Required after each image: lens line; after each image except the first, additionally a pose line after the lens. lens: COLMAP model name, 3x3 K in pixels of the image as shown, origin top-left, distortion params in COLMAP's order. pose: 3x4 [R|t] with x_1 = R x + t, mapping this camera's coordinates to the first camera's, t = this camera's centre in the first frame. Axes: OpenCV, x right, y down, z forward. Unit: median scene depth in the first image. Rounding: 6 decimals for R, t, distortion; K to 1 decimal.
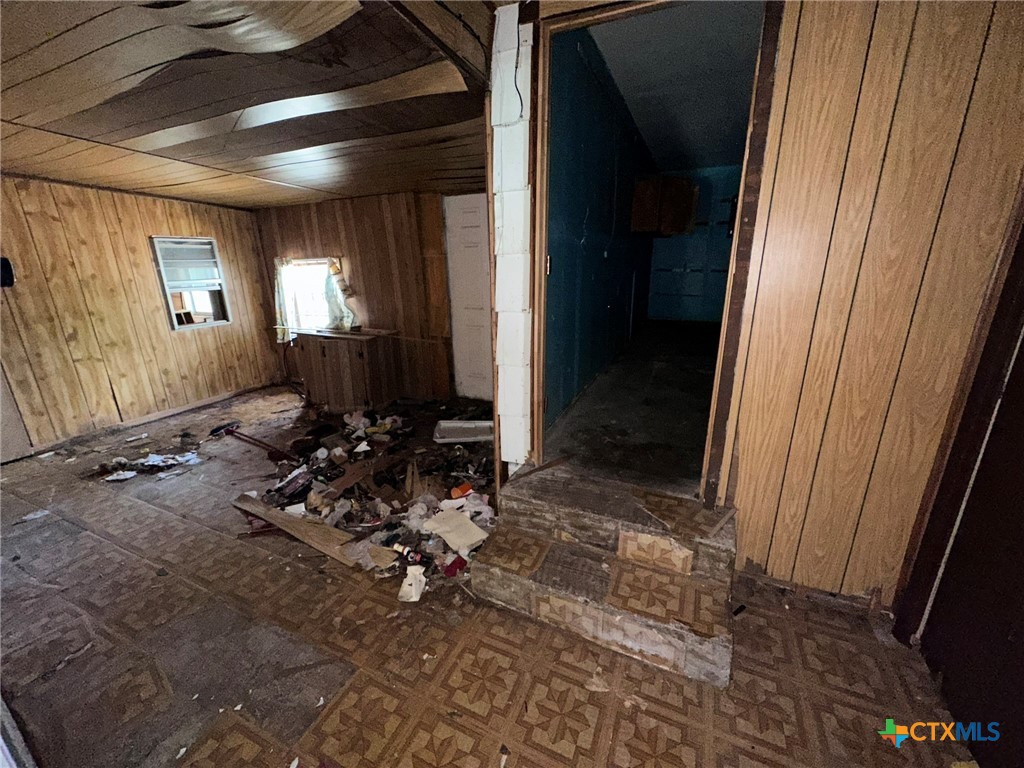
lens RADIAL K [[407.5, 0, 512.9], [0, 407.5, 381.4], [0, 0, 1]] dist [-0.003501, 0.001432]
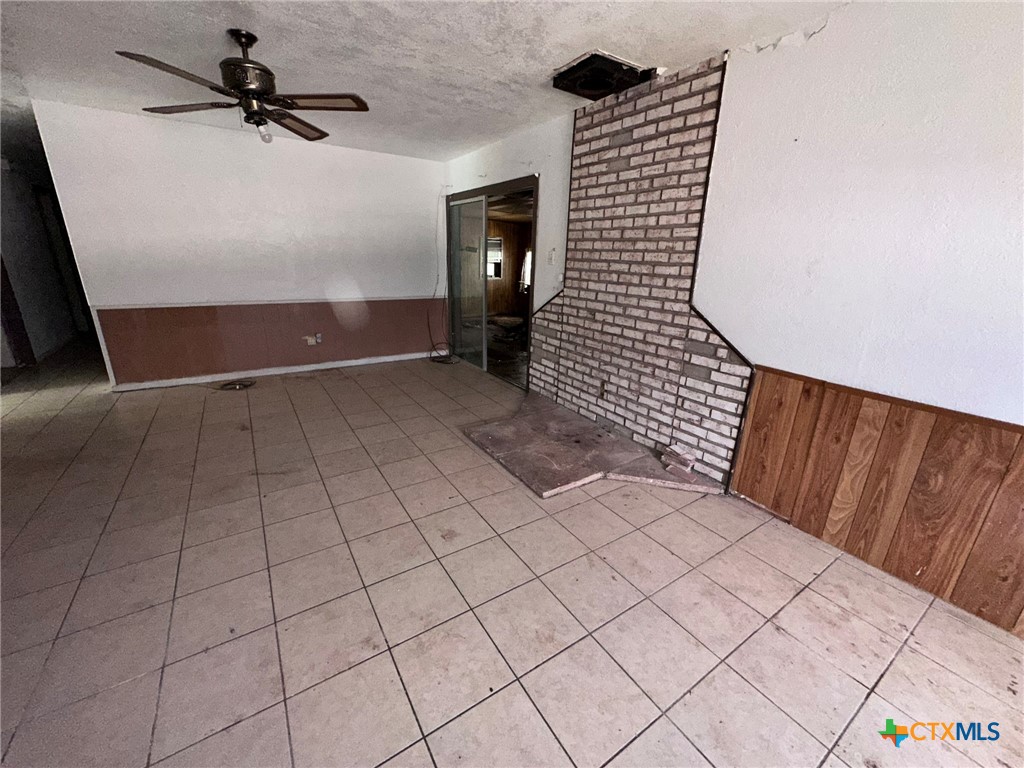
lens RADIAL K [[407.5, 0, 512.0], [0, 407.5, 384.4], [0, 0, 1]] dist [-0.003501, 0.001432]
pose [[0.845441, 0.196469, -0.496619, 0.962202], [-0.187002, 0.979911, 0.069316, 0.451015], [0.500260, 0.034266, 0.865197, -1.474530]]
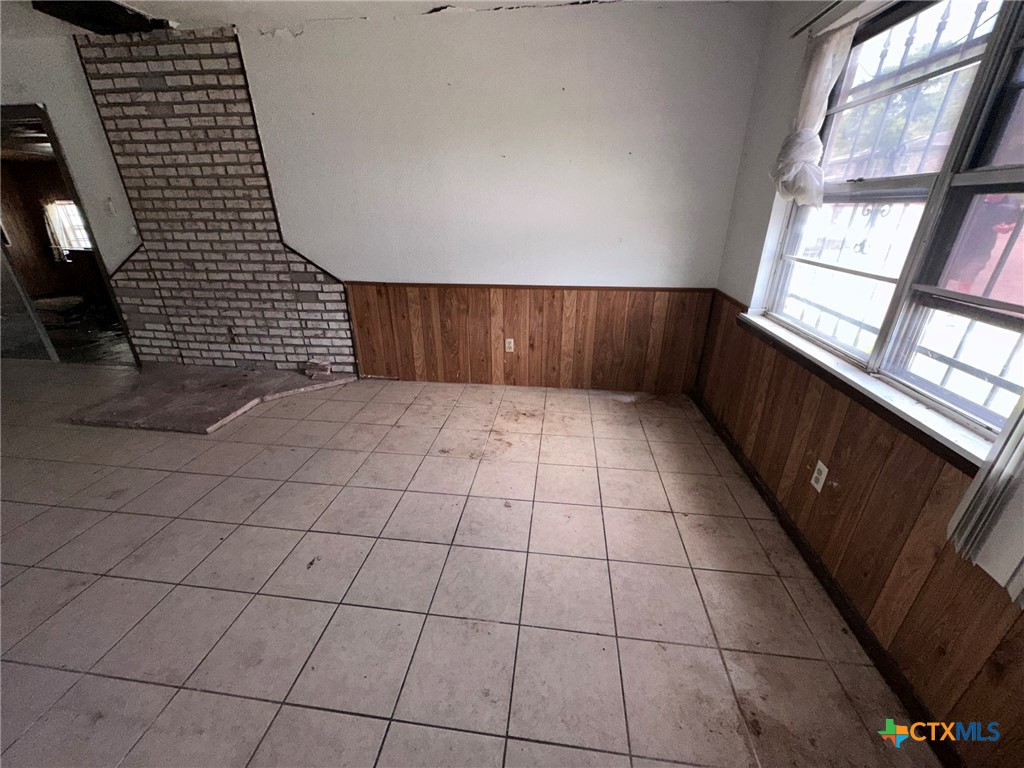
lens RADIAL K [[407.5, 0, 509.2], [0, 407.5, 384.0], [0, 0, 1]] dist [-0.003501, 0.001432]
pose [[0.955271, -0.107150, 0.275636, 1.075246], [0.074063, 0.989032, 0.127793, 0.569758], [-0.286306, -0.101663, 0.952729, -1.836082]]
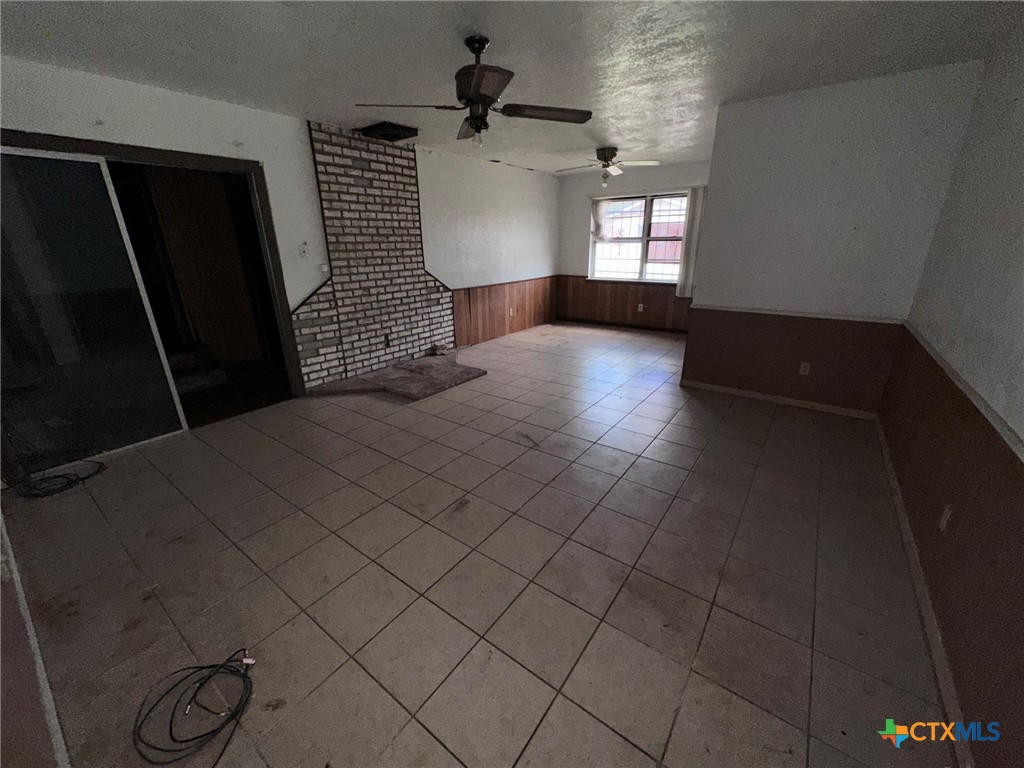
lens RADIAL K [[407.5, 0, 508.5], [0, 407.5, 384.4], [0, 0, 1]] dist [-0.003501, 0.001432]
pose [[0.212927, -0.315163, 0.924843, -1.232059], [0.286621, 0.925054, 0.249246, 0.378259], [-0.934083, 0.212008, 0.287301, -1.186713]]
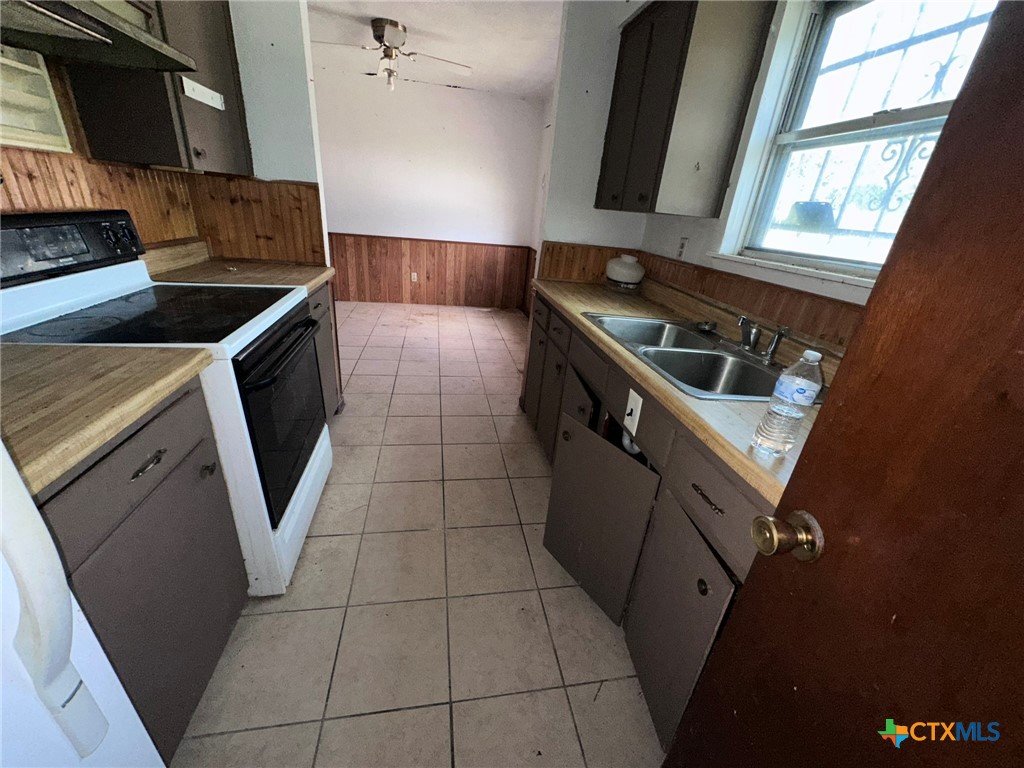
lens RADIAL K [[407.5, 0, 510.3], [0, 407.5, 383.6], [0, 0, 1]] dist [-0.003501, 0.001432]
pose [[0.823655, -0.148354, 0.547342, 0.601214], [0.065162, 0.983541, 0.168525, 0.846827], [-0.563335, -0.103140, 0.819766, -2.686726]]
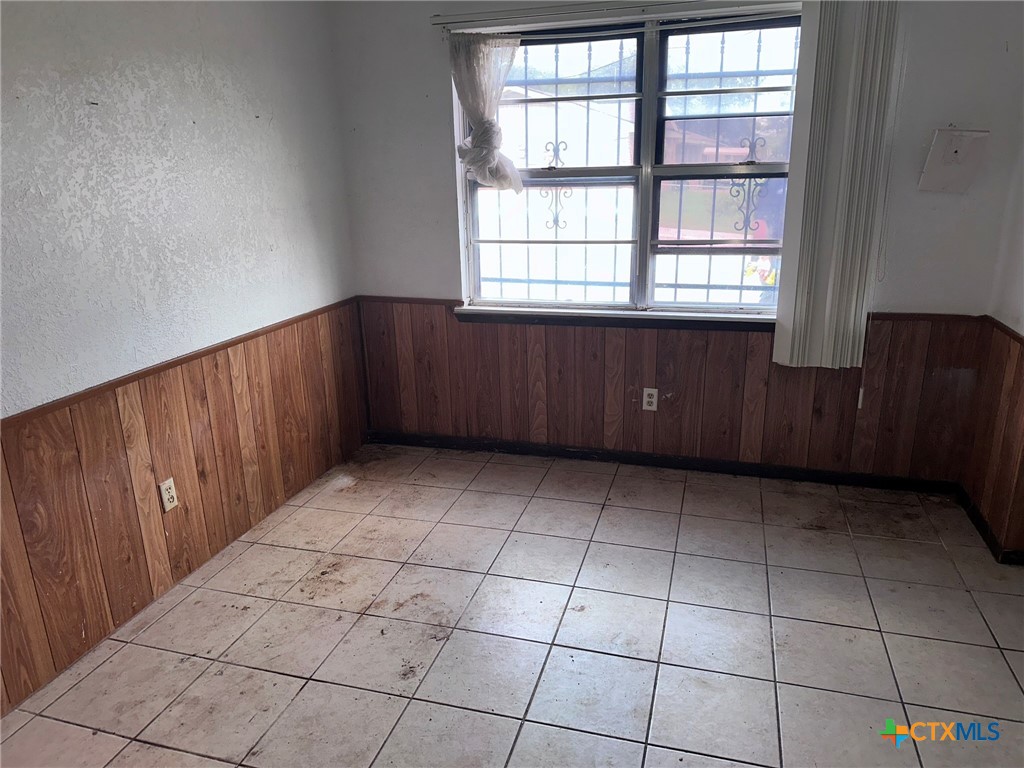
lens RADIAL K [[715.4, 0, 515.0], [0, 715.4, 382.5], [0, 0, 1]] dist [0.042017, -0.044622]
pose [[-0.138259, -0.269079, 0.953143, 0.387873], [0.302816, 0.904813, 0.299360, 0.291029], [-0.942967, 0.330016, -0.043617, -1.024586]]
